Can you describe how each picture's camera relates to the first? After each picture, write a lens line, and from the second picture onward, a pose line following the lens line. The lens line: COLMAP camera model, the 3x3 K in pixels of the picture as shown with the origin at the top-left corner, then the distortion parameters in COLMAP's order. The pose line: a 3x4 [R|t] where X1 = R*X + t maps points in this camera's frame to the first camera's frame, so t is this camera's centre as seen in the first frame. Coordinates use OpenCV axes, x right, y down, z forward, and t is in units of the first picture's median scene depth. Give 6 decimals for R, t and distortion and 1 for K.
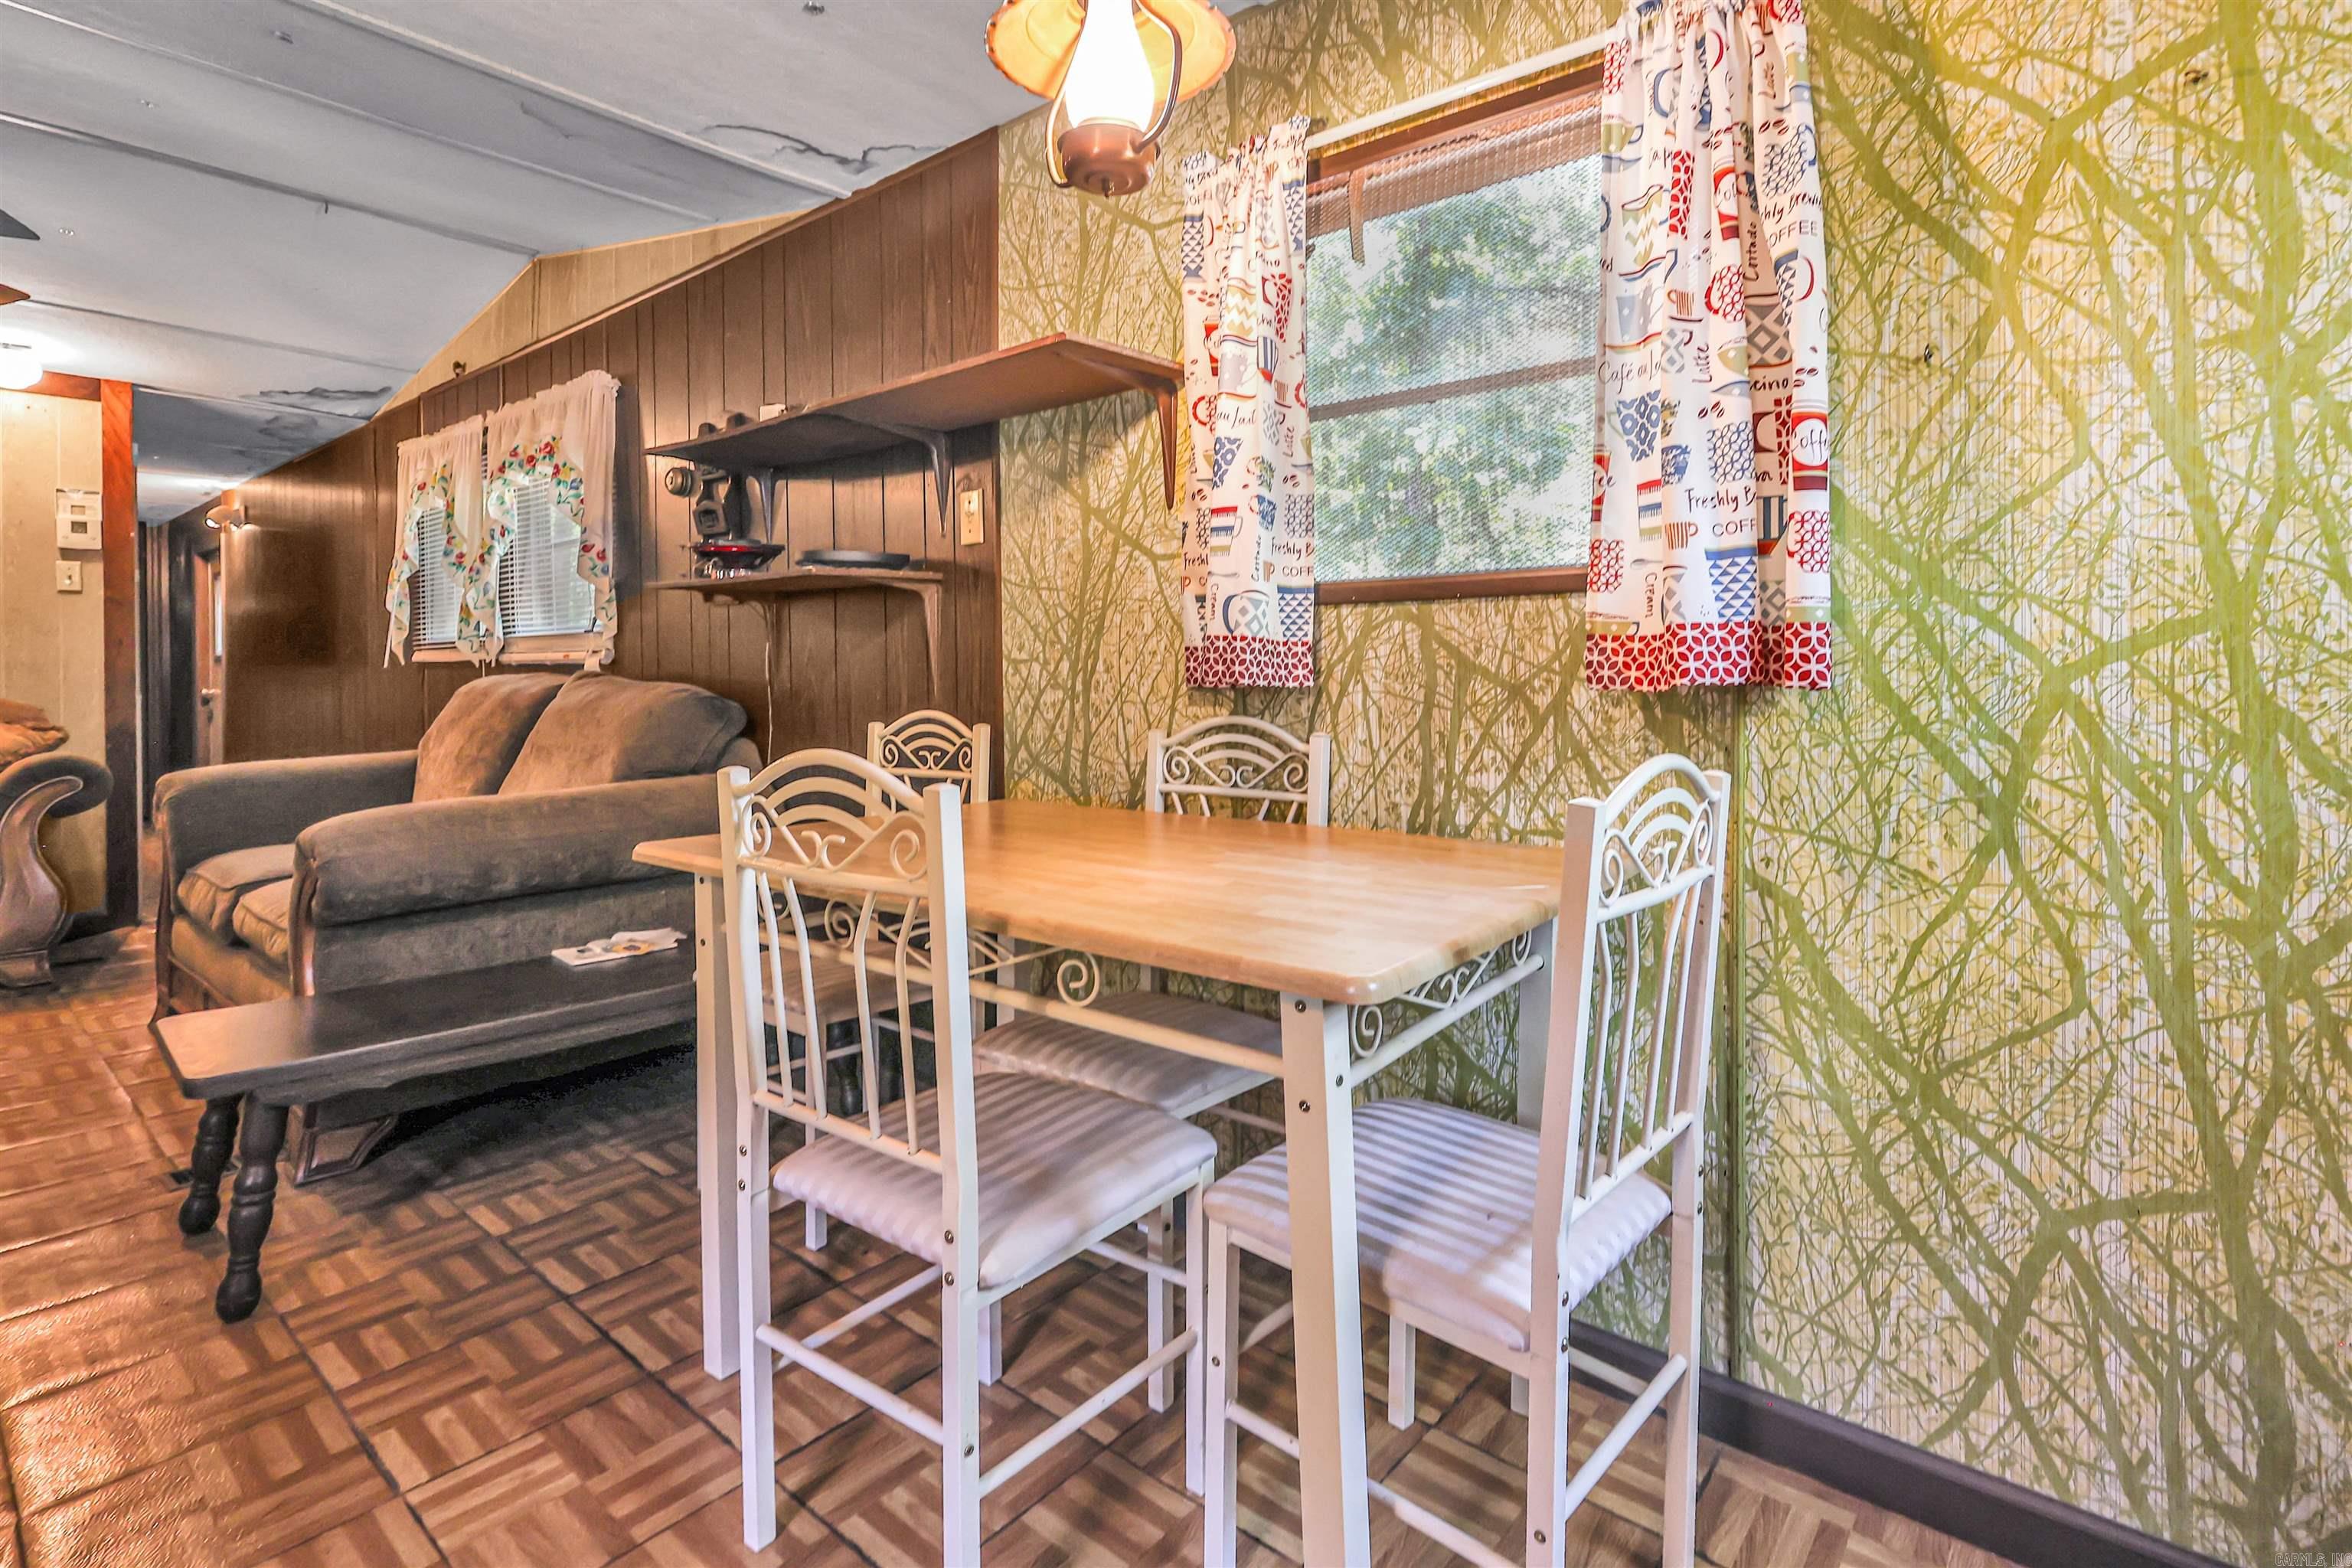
lens RADIAL K [[1135.6, 0, 1175.4], [0, 1135.6, 691.2], [0, 0, 1]] dist [0.001714, -0.000134]
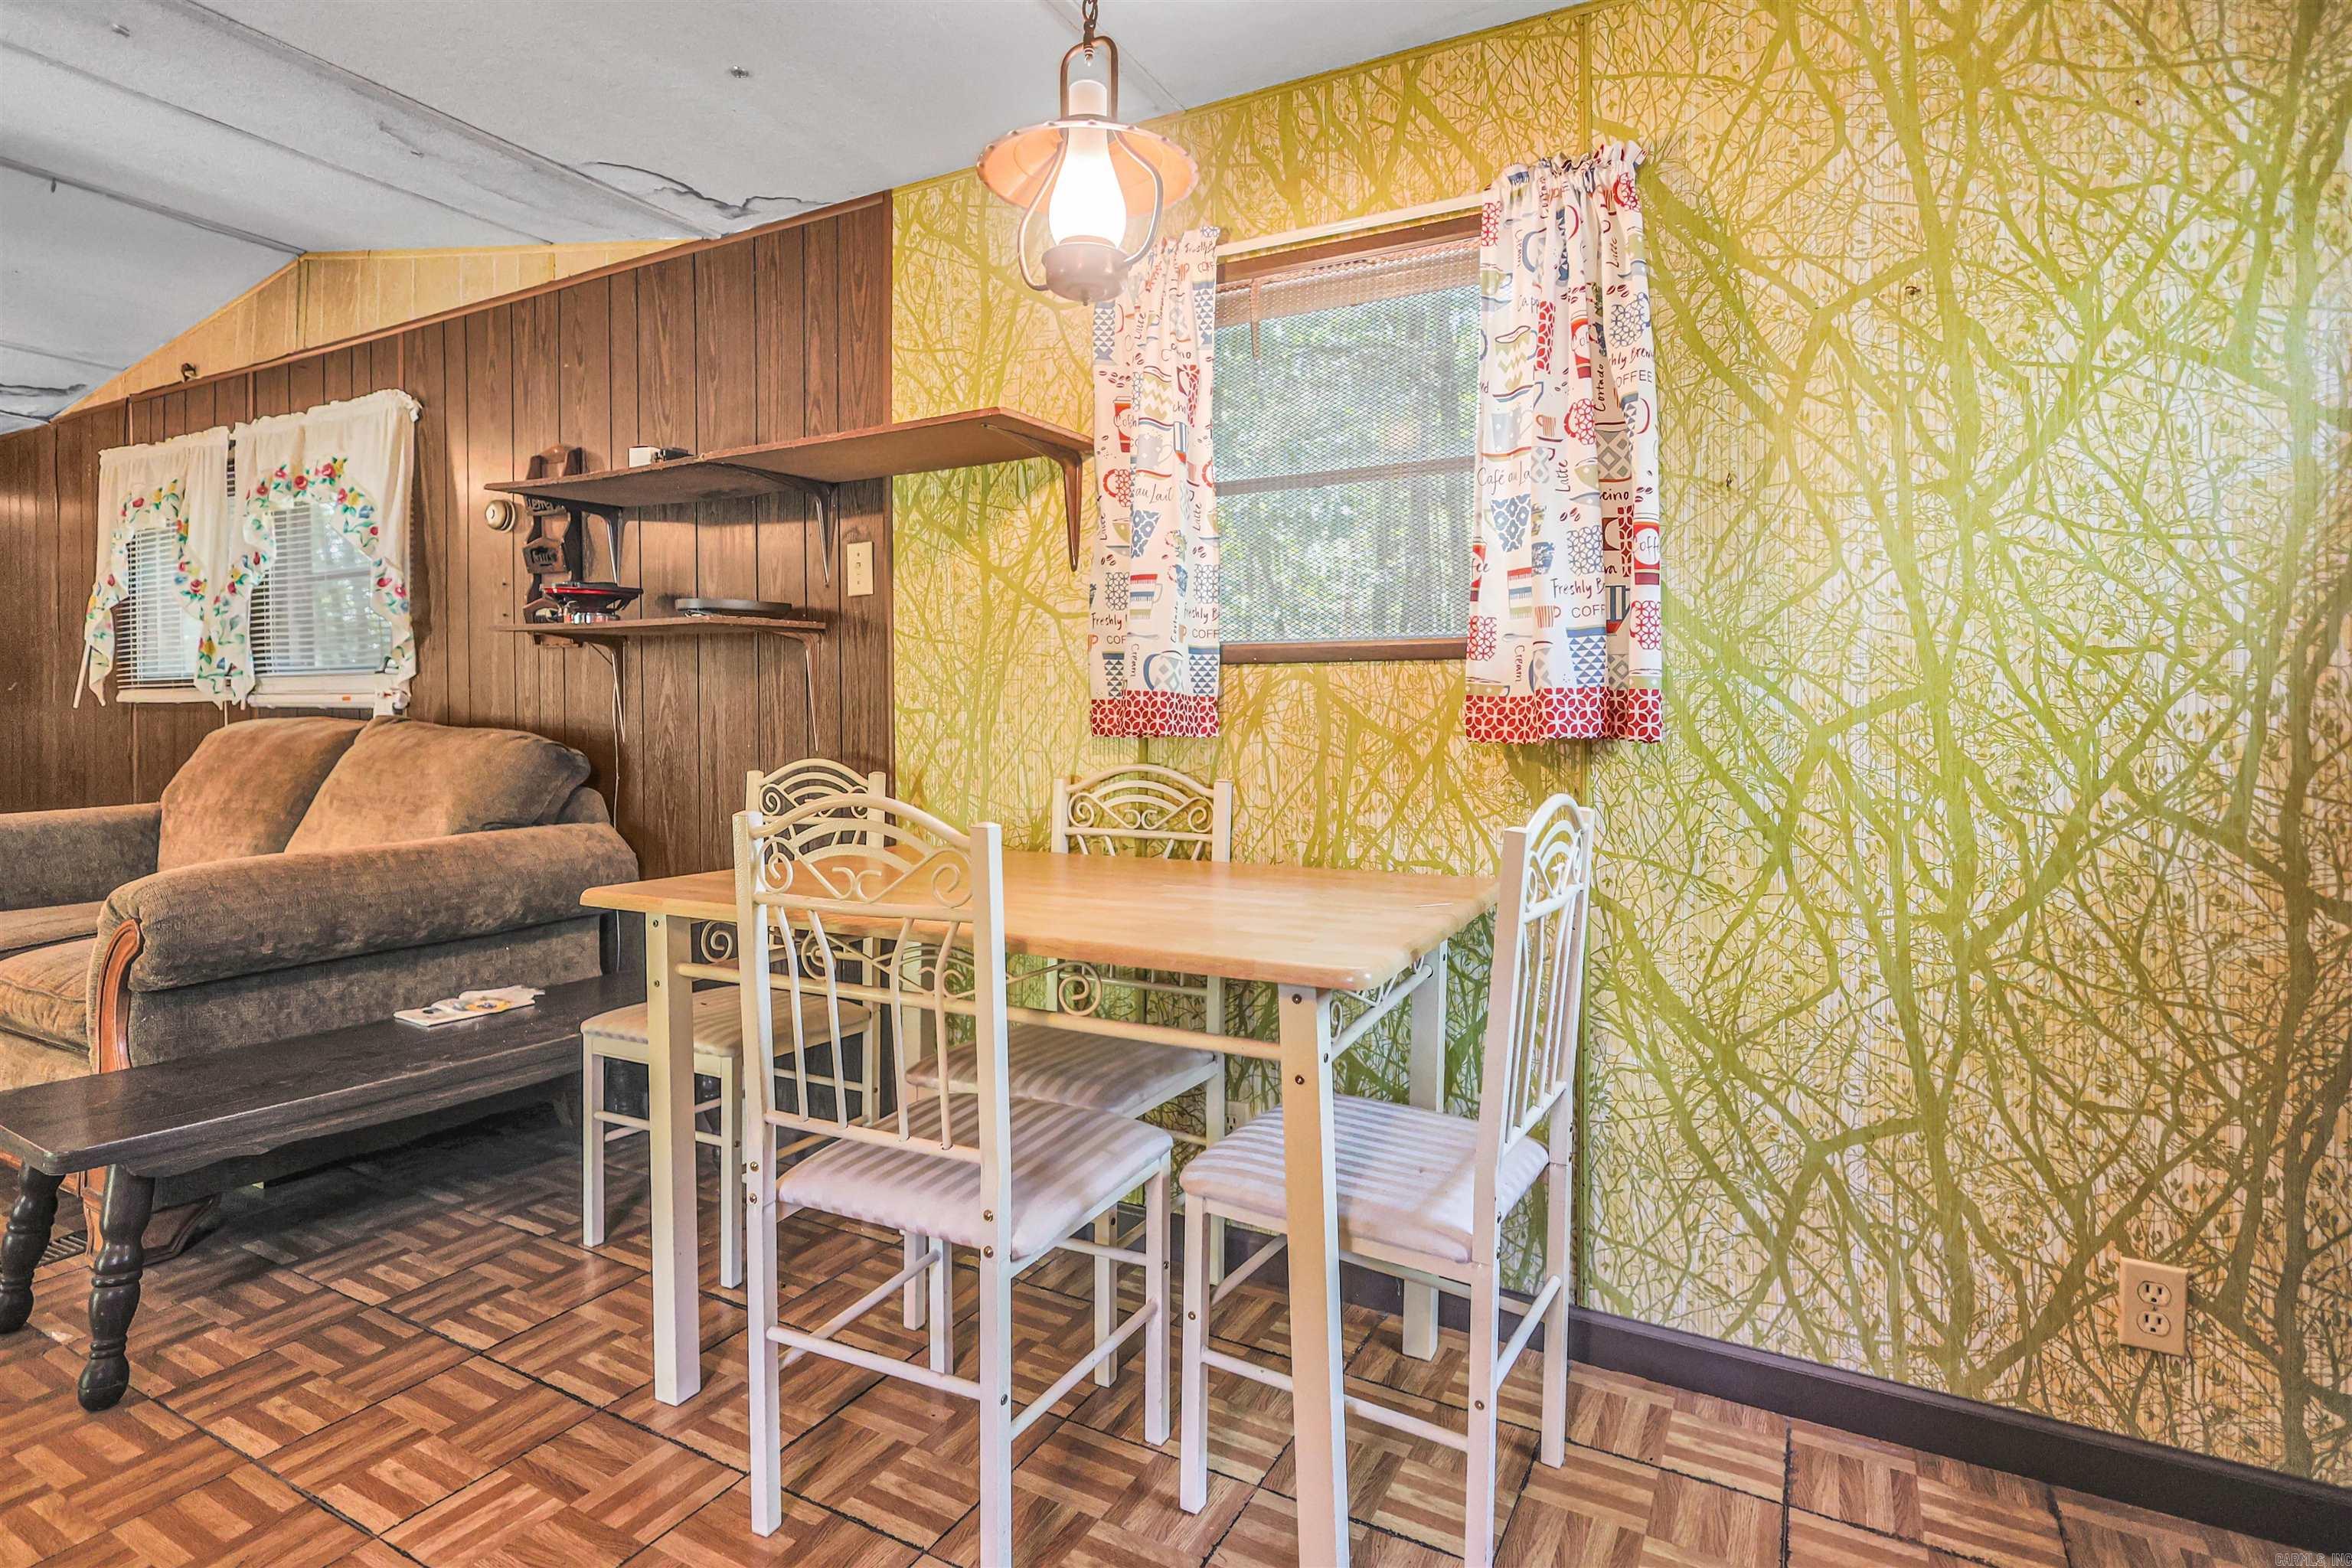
lens RADIAL K [[1173.9, 0, 1172.8], [0, 1173.9, 733.6], [0, 0, 1]] dist [-0.000860, -0.000132]
pose [[0.978854, 0.004033, 0.204520, -0.210076], [-0.003460, 0.999989, -0.003156, -0.005328], [-0.204530, 0.002381, 0.978857, -0.156220]]
